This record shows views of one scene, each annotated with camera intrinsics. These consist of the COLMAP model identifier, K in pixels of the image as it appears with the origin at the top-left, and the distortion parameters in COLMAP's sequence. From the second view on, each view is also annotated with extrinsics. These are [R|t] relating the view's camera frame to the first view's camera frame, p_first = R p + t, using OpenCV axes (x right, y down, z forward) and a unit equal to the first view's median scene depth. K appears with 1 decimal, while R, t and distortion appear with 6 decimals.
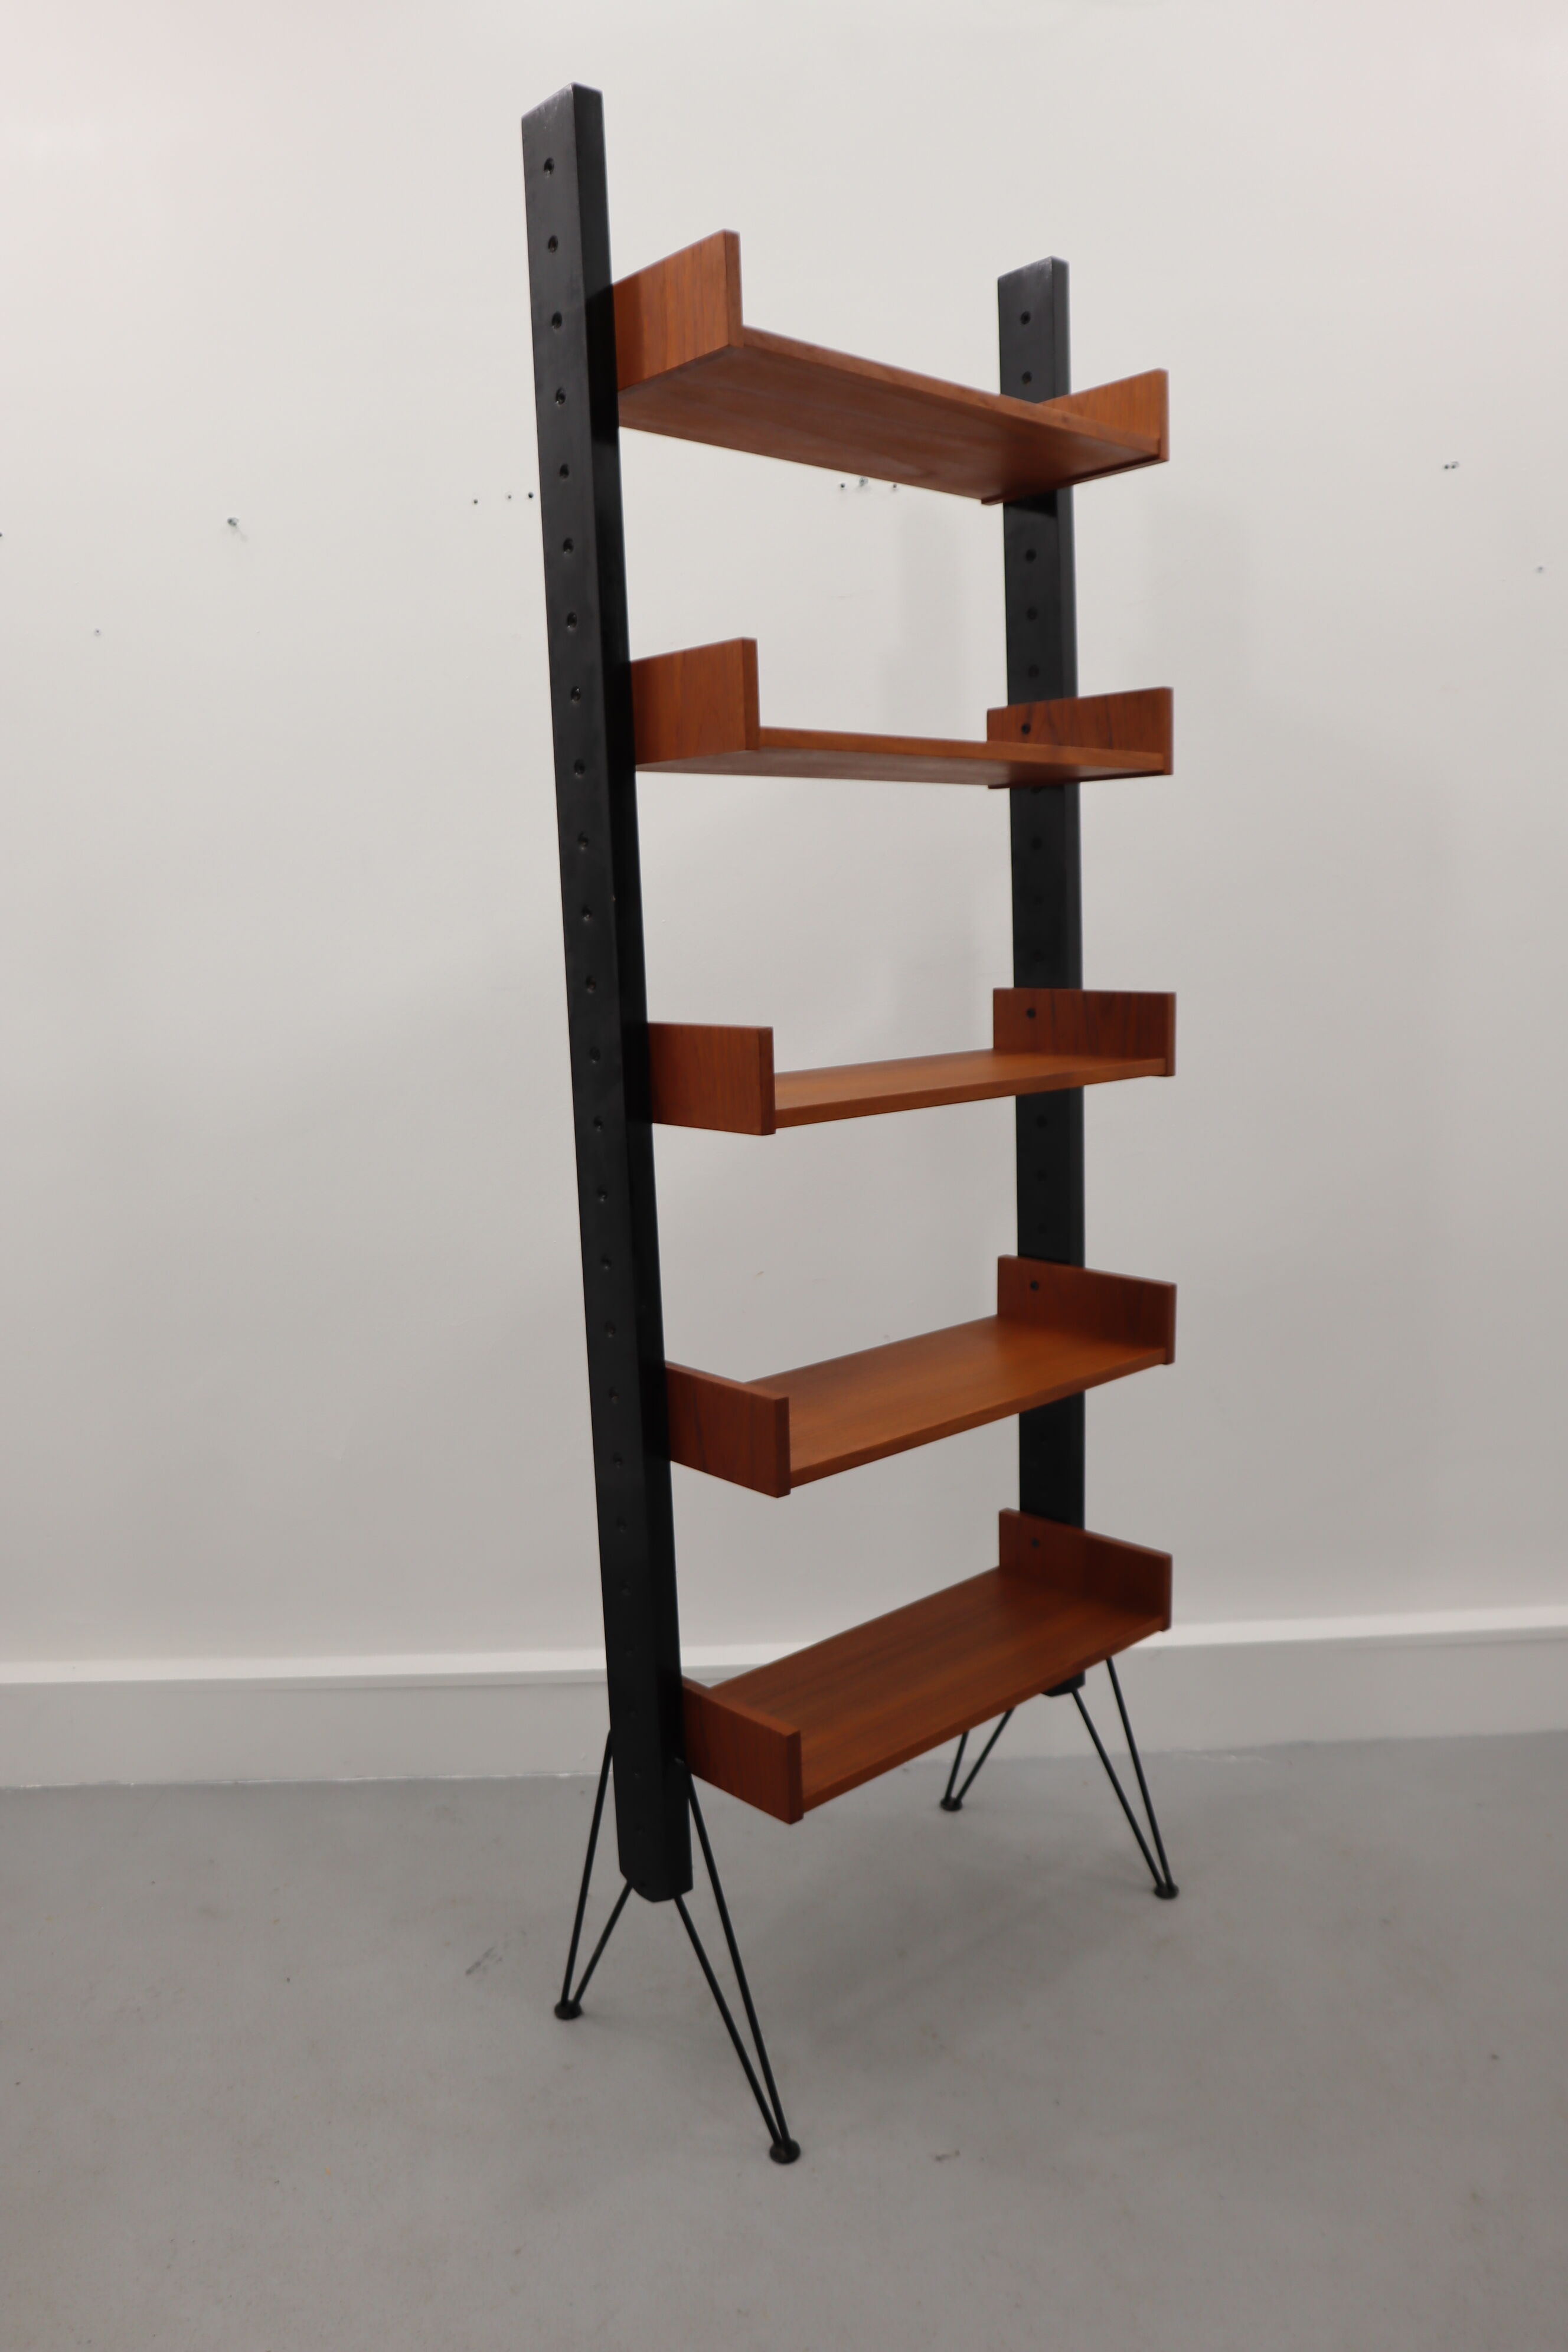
lens RADIAL K [[1765.4, 0, 771.0], [0, 1765.4, 1192.0], [0, 0, 1]] dist [-0.103838, 0.066880]
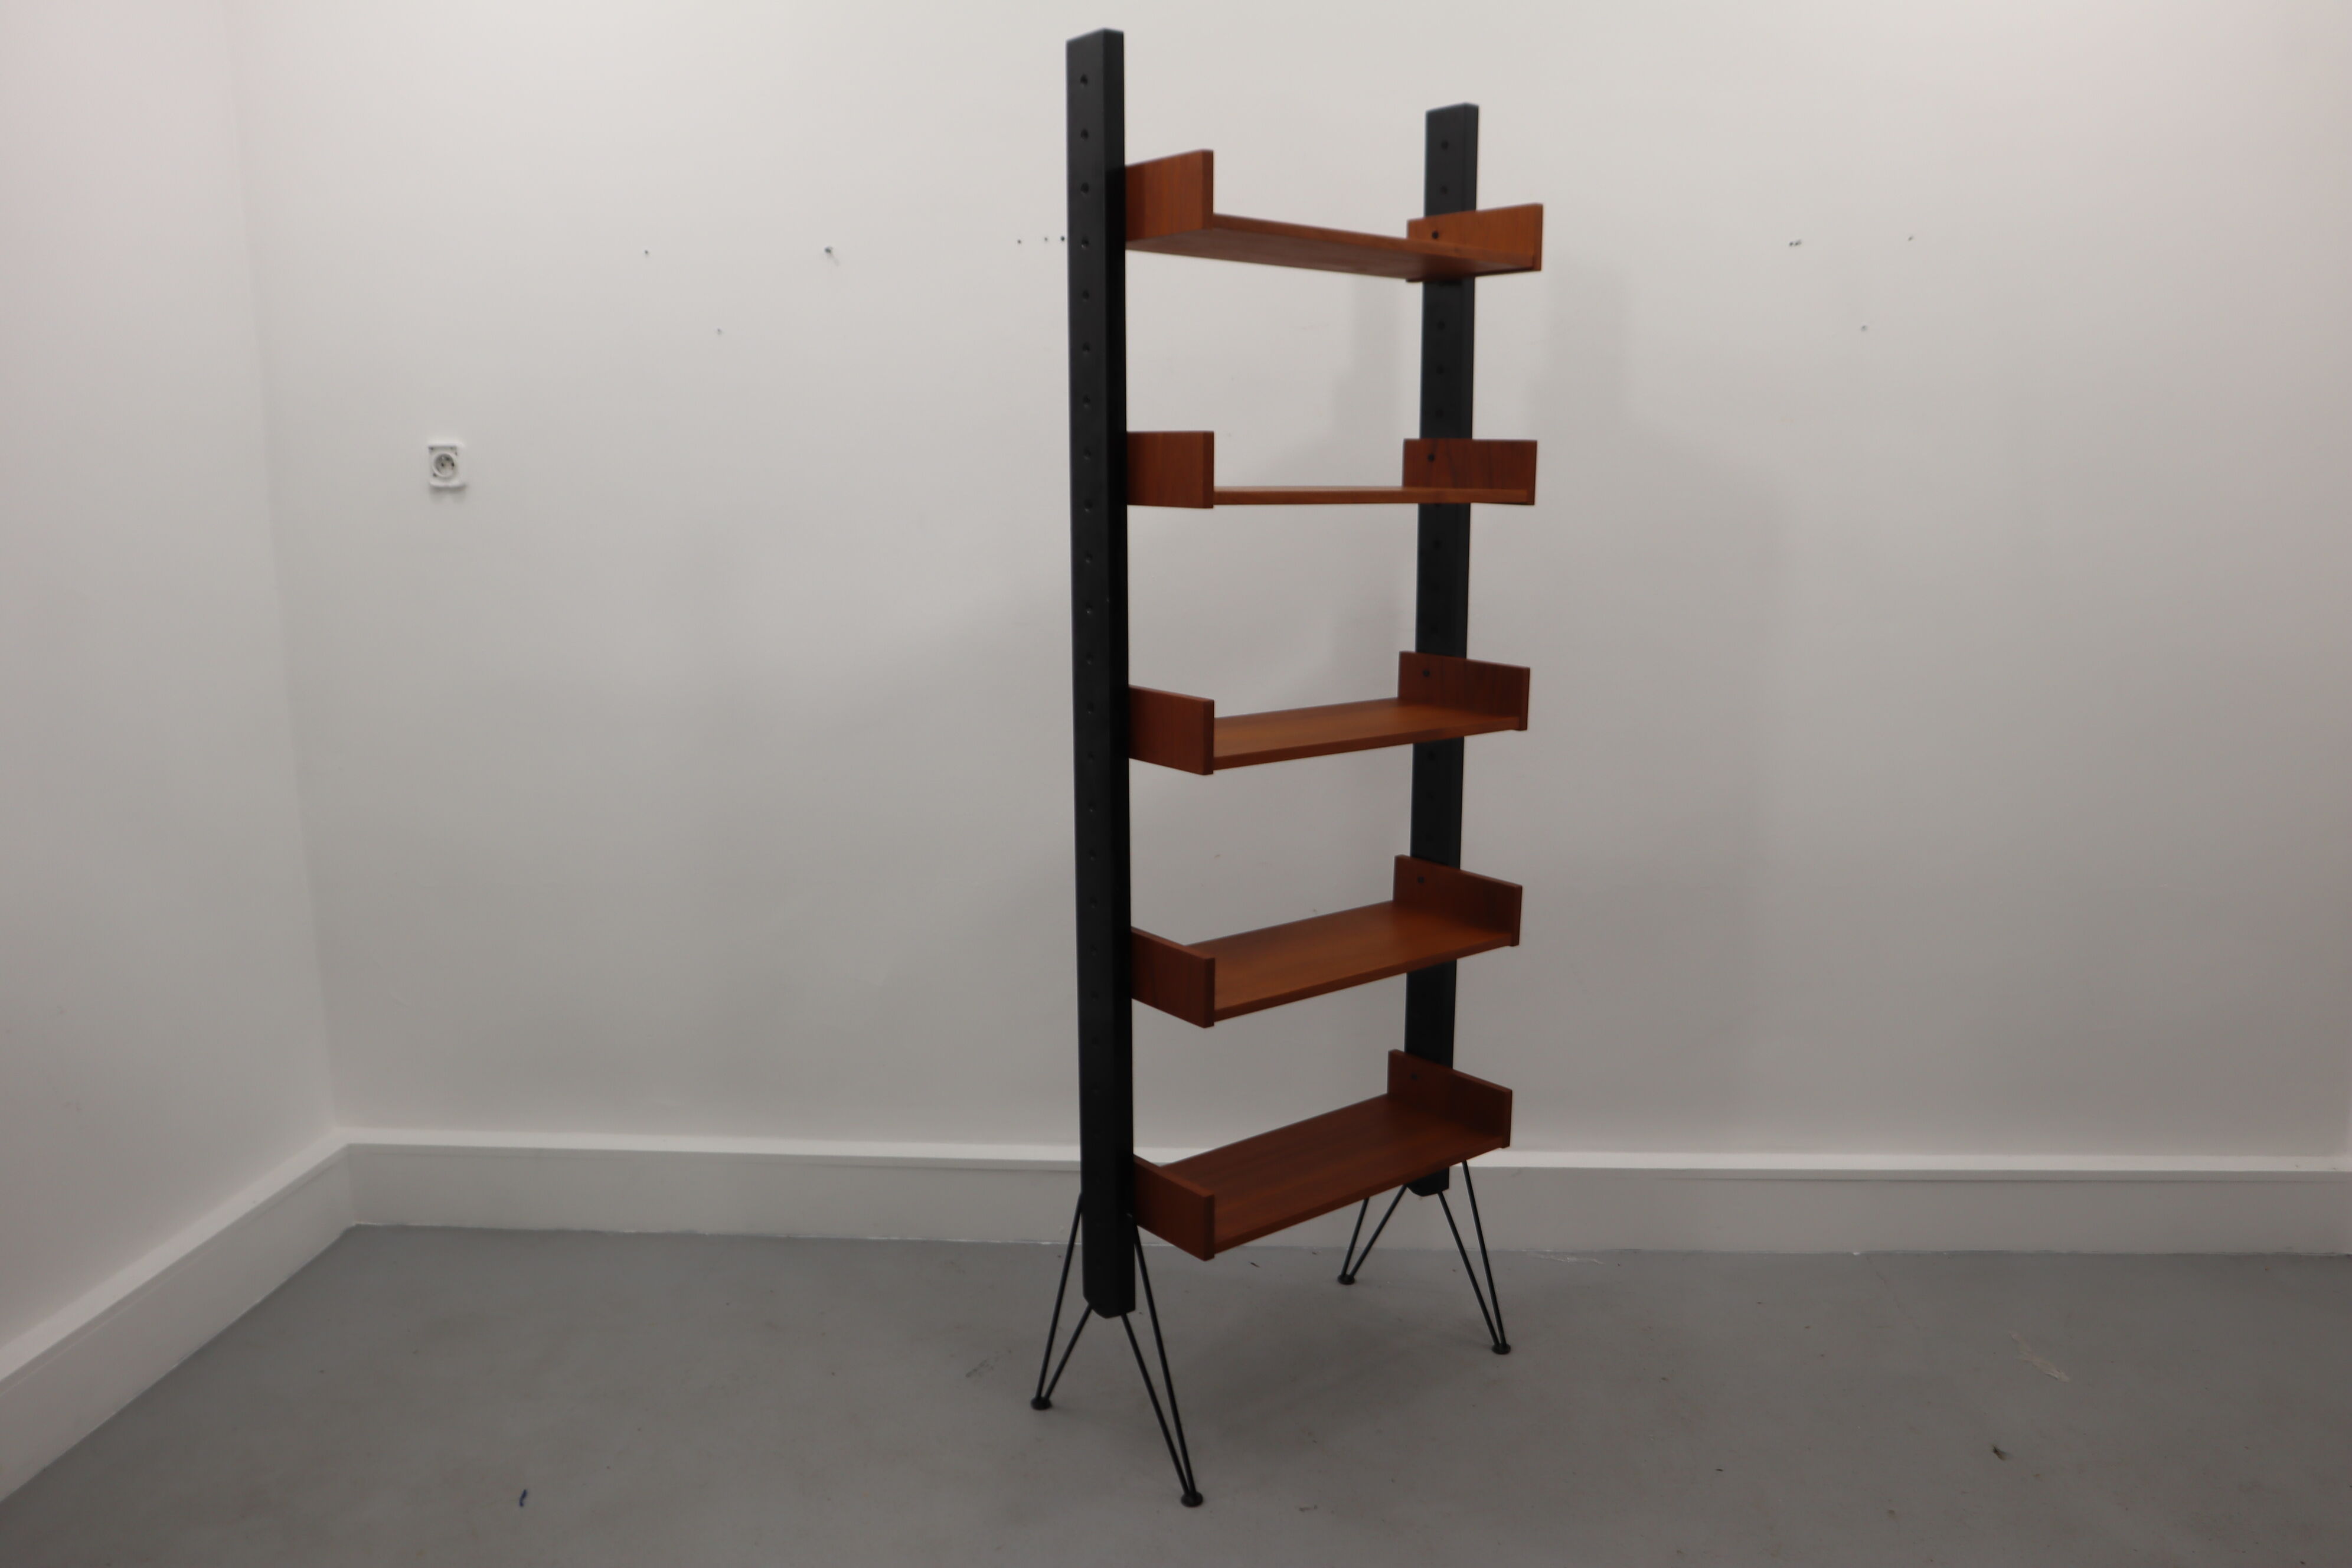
lens RADIAL K [[1765.4, 0, 1214.0], [0, 1765.4, 800.7], [0, 0, 1]] dist [-0.103838, 0.066880]
pose [[0.998269, 0.047433, -0.034760, 0.041954], [-0.046216, 0.998318, 0.035007, -0.048688], [0.036362, -0.033340, 0.998782, -0.338455]]
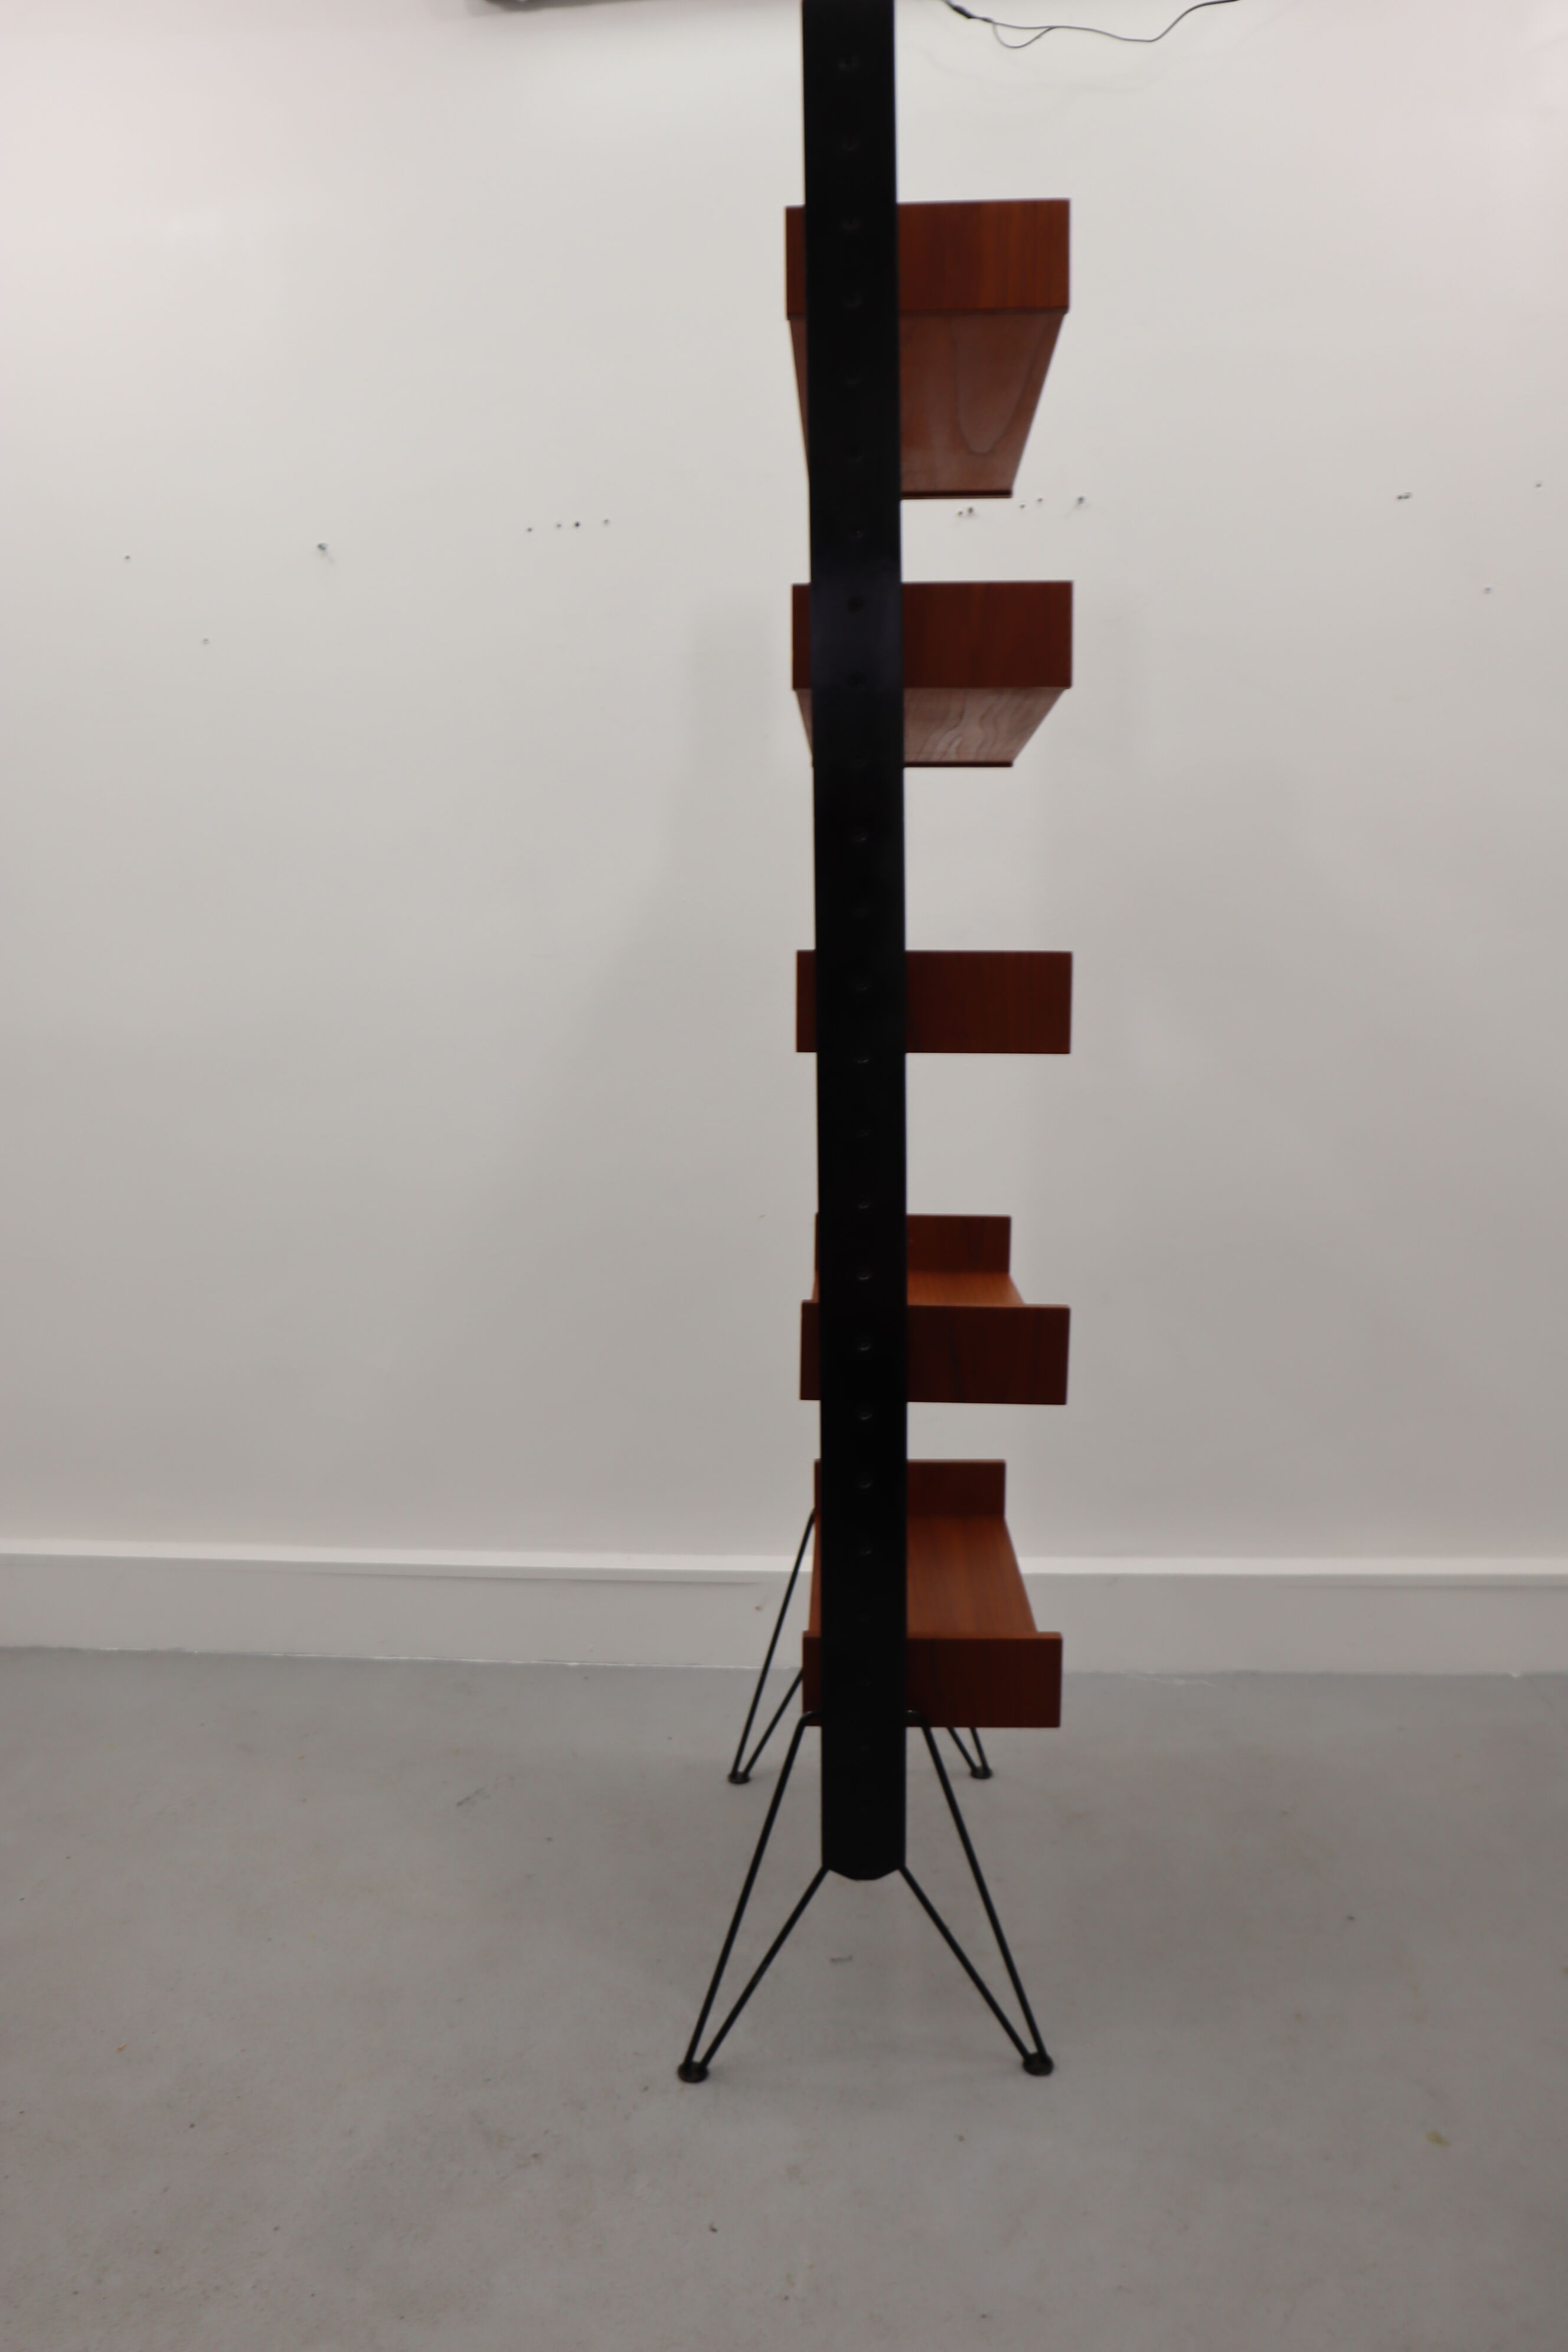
lens RADIAL K [[1765.4, 0, 751.4], [0, 1765.4, 1188.5], [0, 0, 1]] dist [-0.103838, 0.066880]
pose [[0.994941, 0.033710, -0.094639, 0.117839], [-0.036187, 0.999043, -0.024585, 0.071744], [0.093719, 0.027886, 0.995208, -0.141196]]
